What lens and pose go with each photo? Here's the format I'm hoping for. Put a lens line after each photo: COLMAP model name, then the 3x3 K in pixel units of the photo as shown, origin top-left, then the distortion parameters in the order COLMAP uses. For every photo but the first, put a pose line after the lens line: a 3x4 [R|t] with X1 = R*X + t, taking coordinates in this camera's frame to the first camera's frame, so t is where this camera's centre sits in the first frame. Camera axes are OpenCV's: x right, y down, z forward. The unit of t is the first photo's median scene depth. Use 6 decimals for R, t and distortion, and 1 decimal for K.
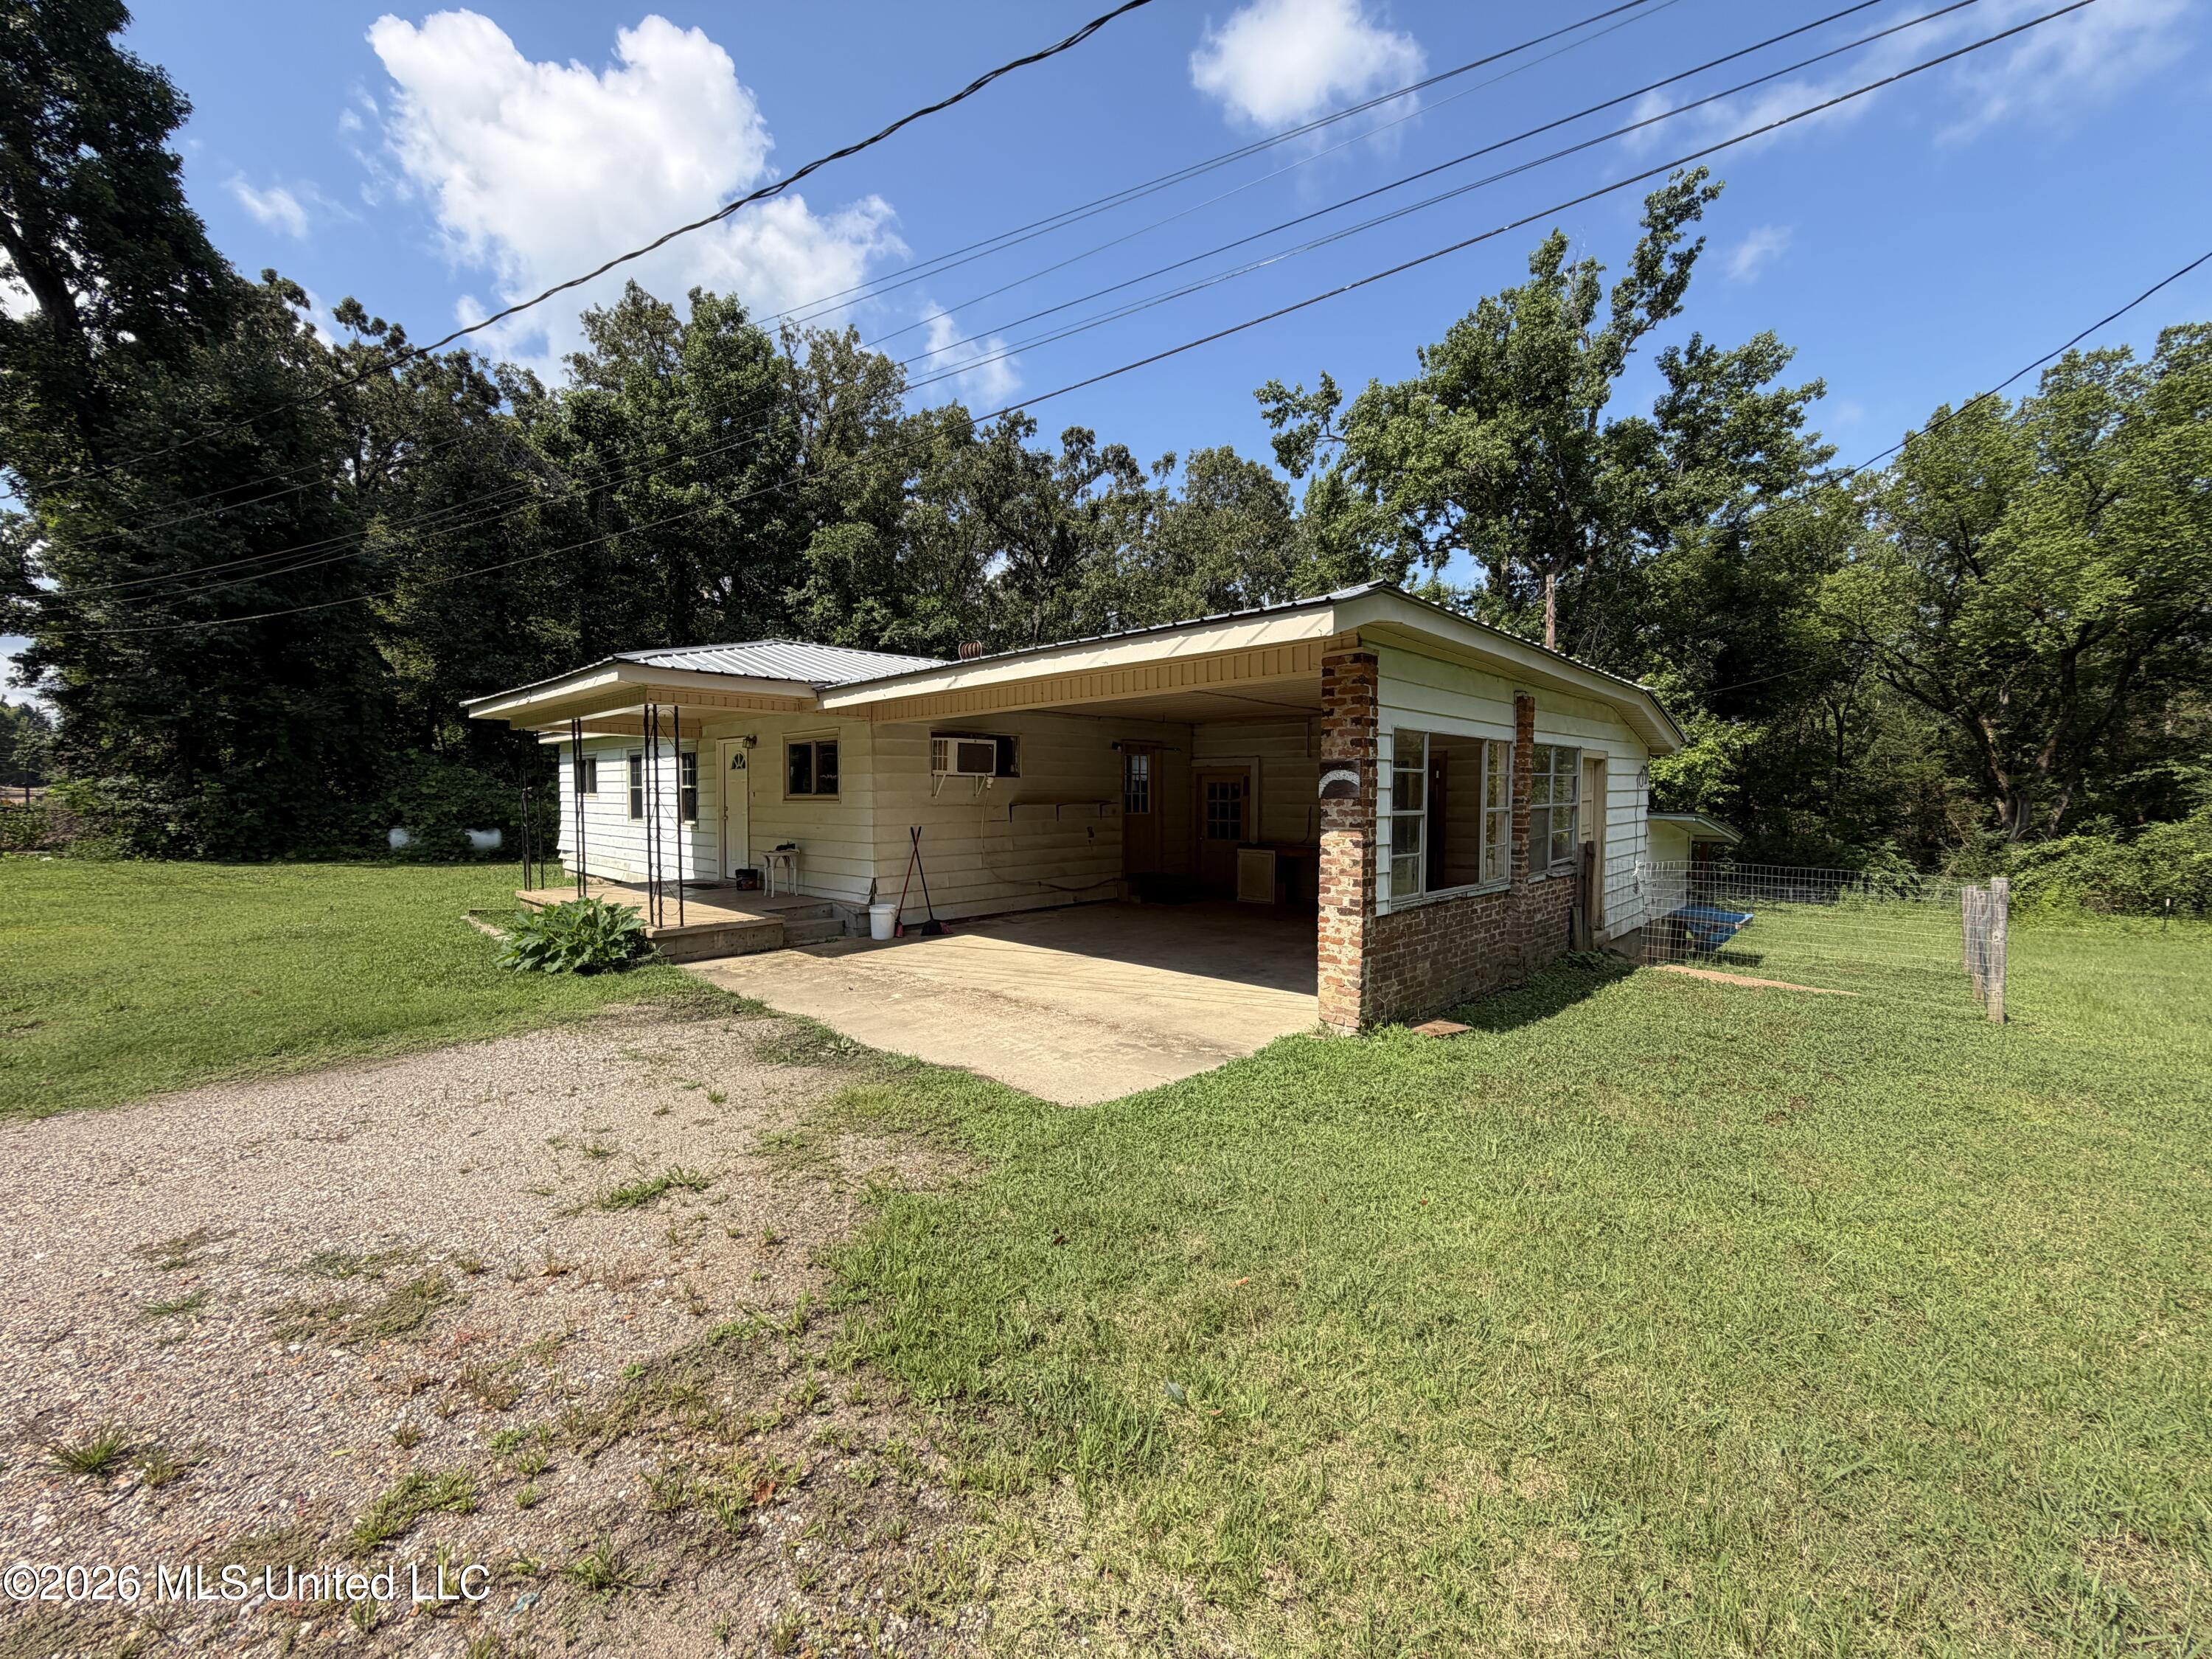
lens RADIAL K [[882.3, 0, 1098.4], [0, 882.3, 832.3], [0, 0, 1]] dist [0.001236, -0.000465]
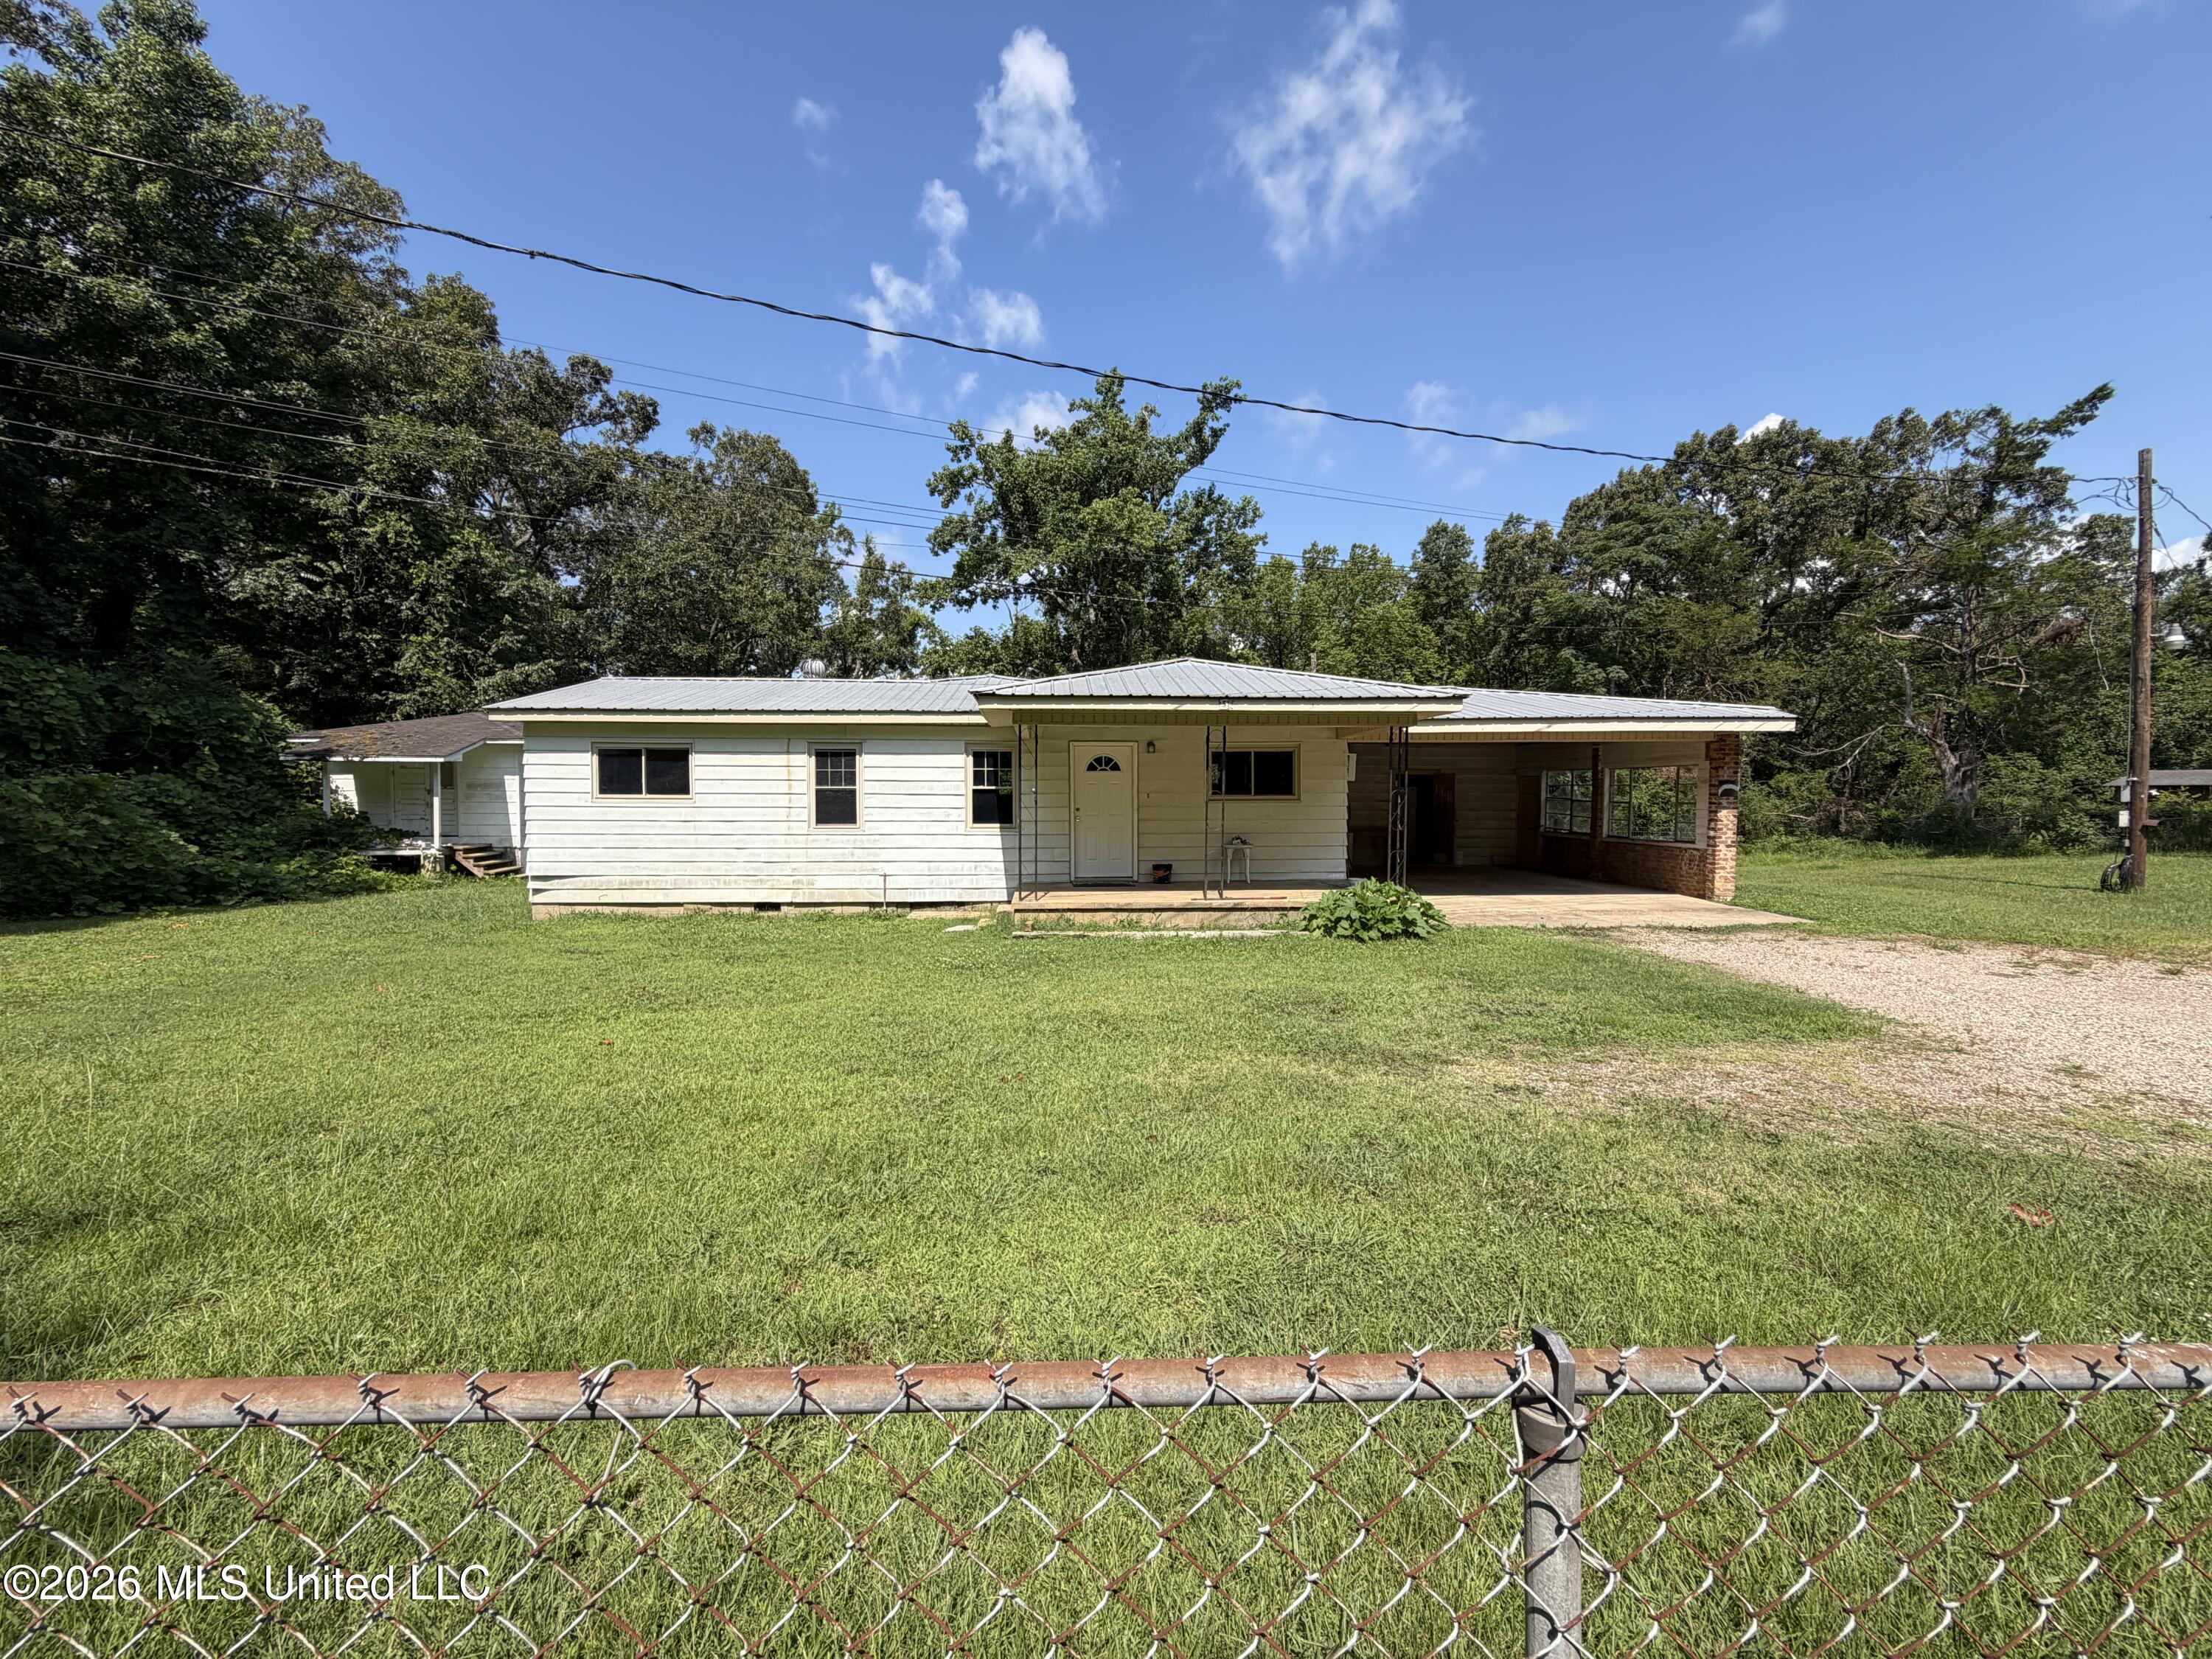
lens RADIAL K [[882.3, 0, 1098.4], [0, 882.3, 832.3], [0, 0, 1]] dist [0.001236, -0.000465]
pose [[0.681863, -0.031646, 0.730795, -0.558117], [0.032037, 0.999397, 0.013385, -0.006404], [-0.730778, 0.014286, 0.682466, 0.141562]]
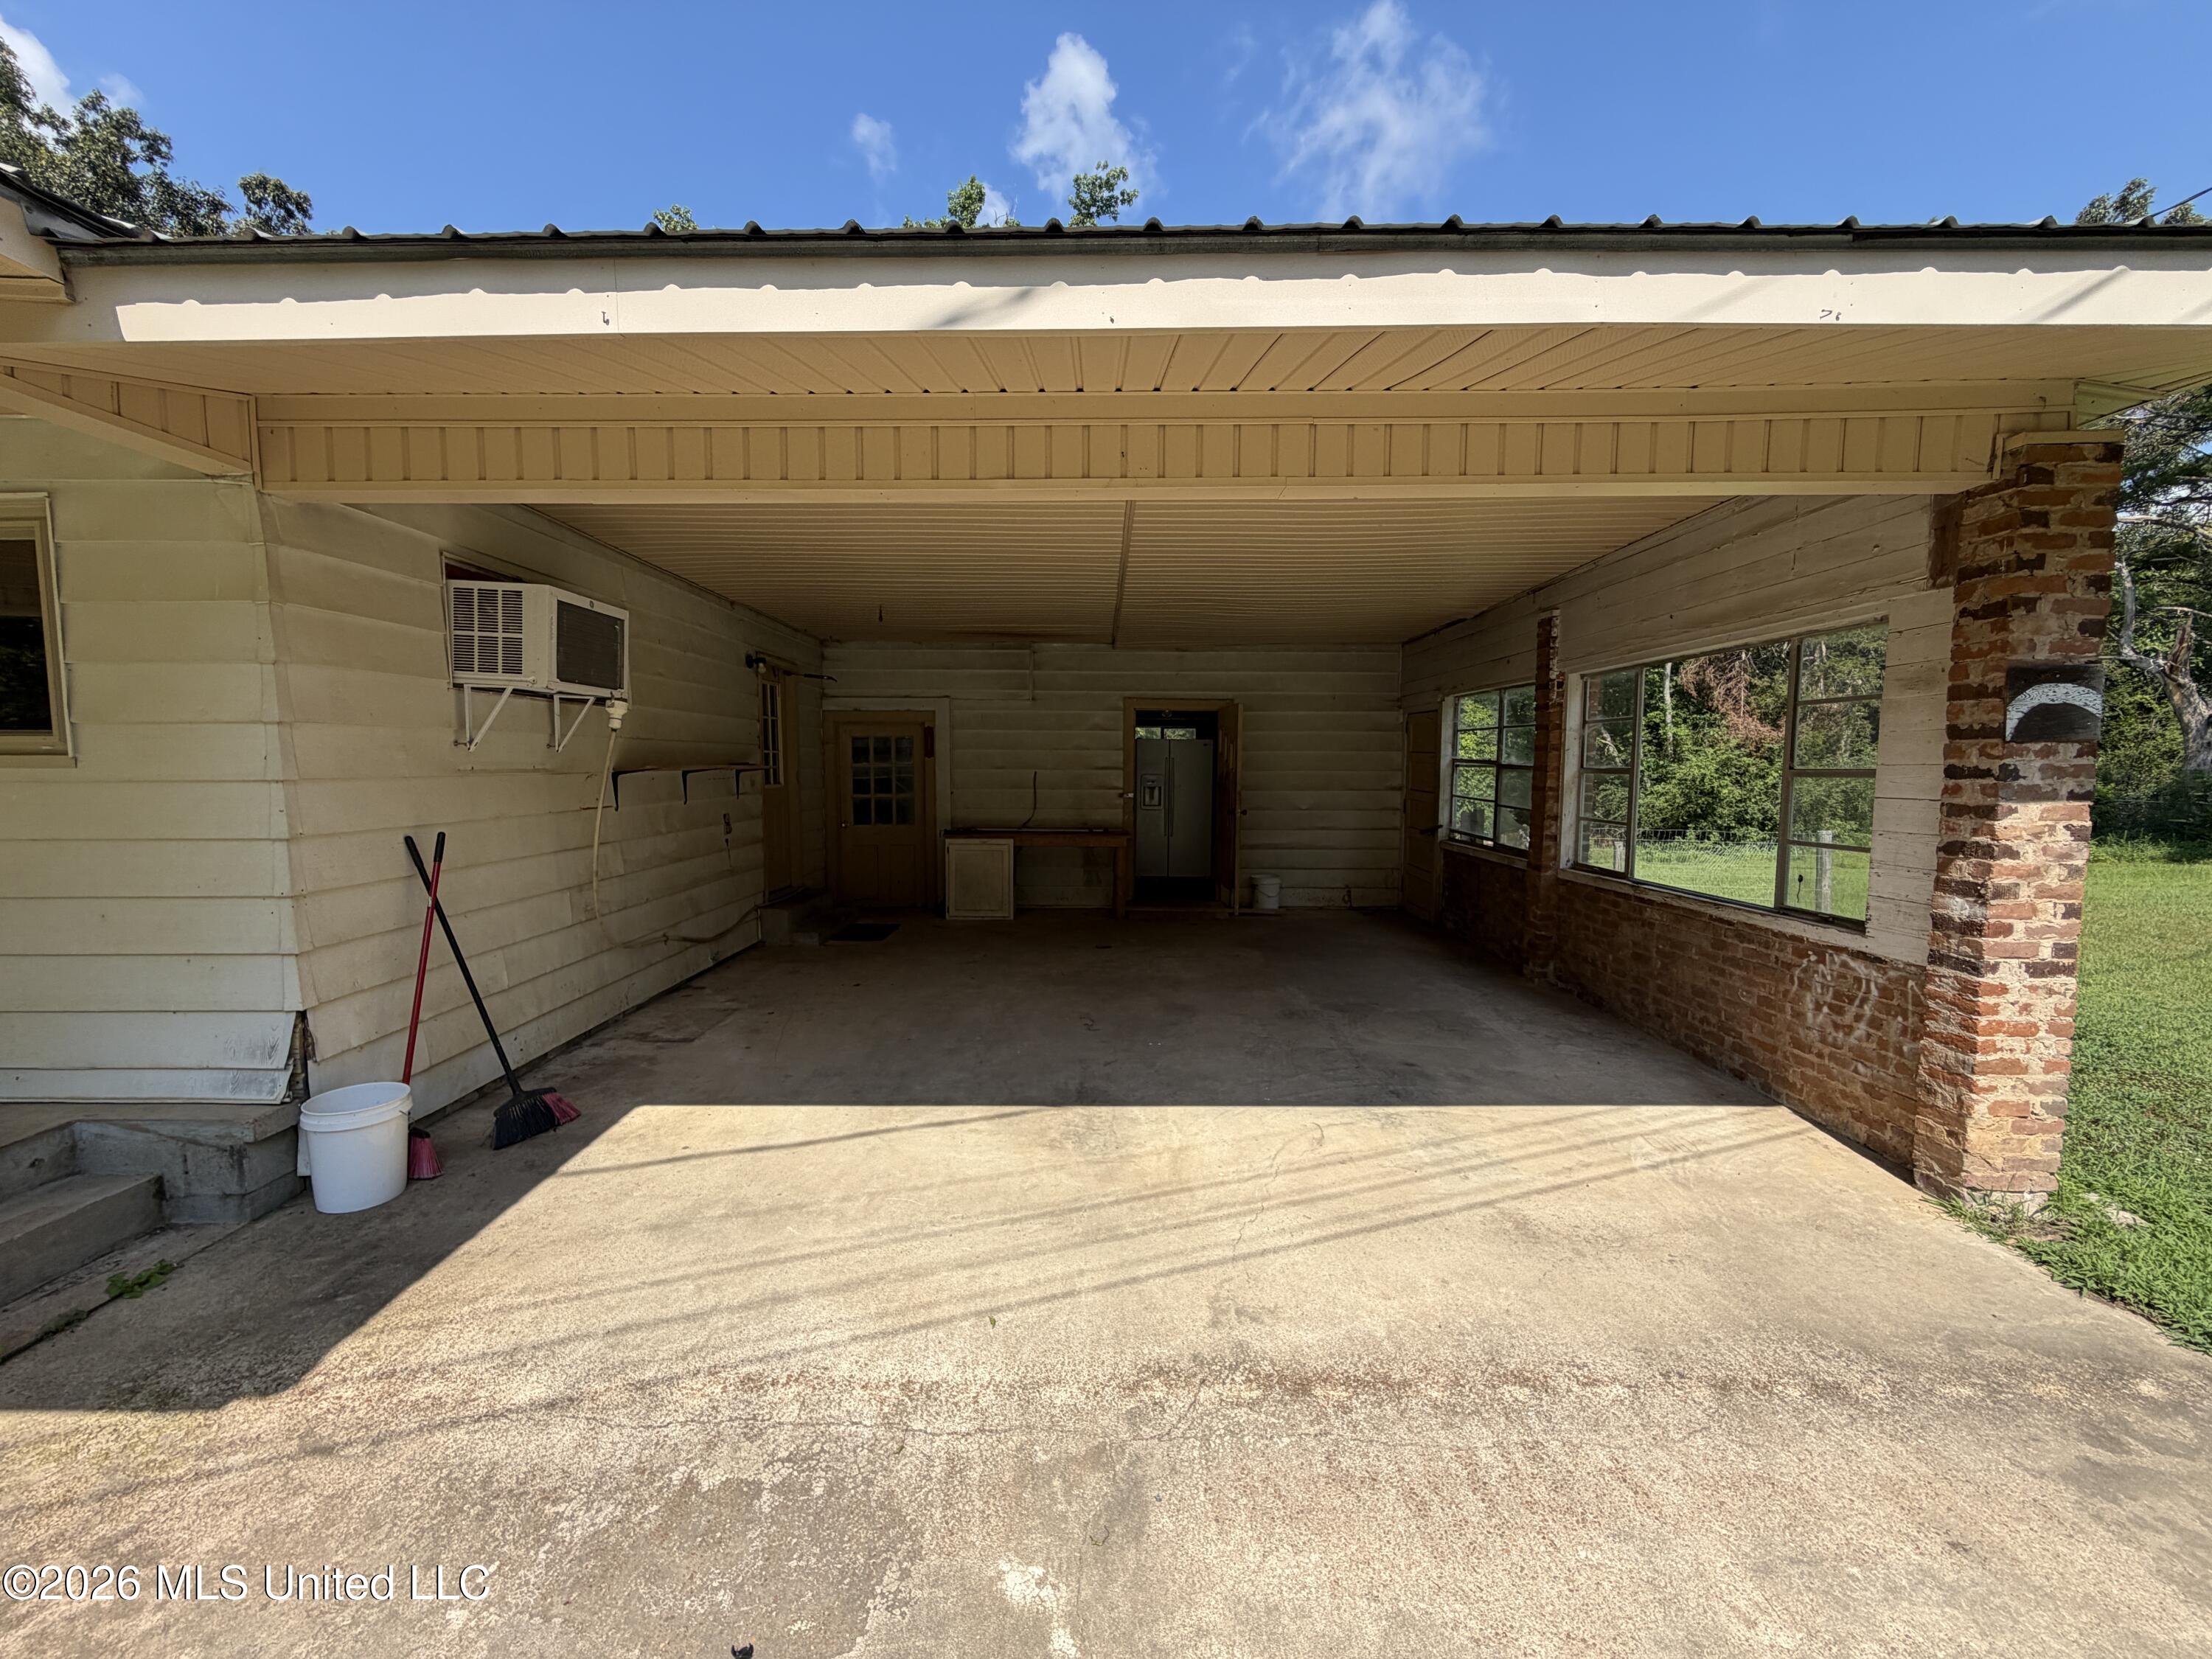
lens RADIAL K [[882.3, 0, 1098.4], [0, 882.3, 832.3], [0, 0, 1]] dist [0.001236, -0.000465]
pose [[0.722945, -0.051795, 0.688961, -0.099889], [0.028894, 0.998580, 0.044753, -0.005684], [-0.690301, -0.012447, 0.723415, 0.225470]]
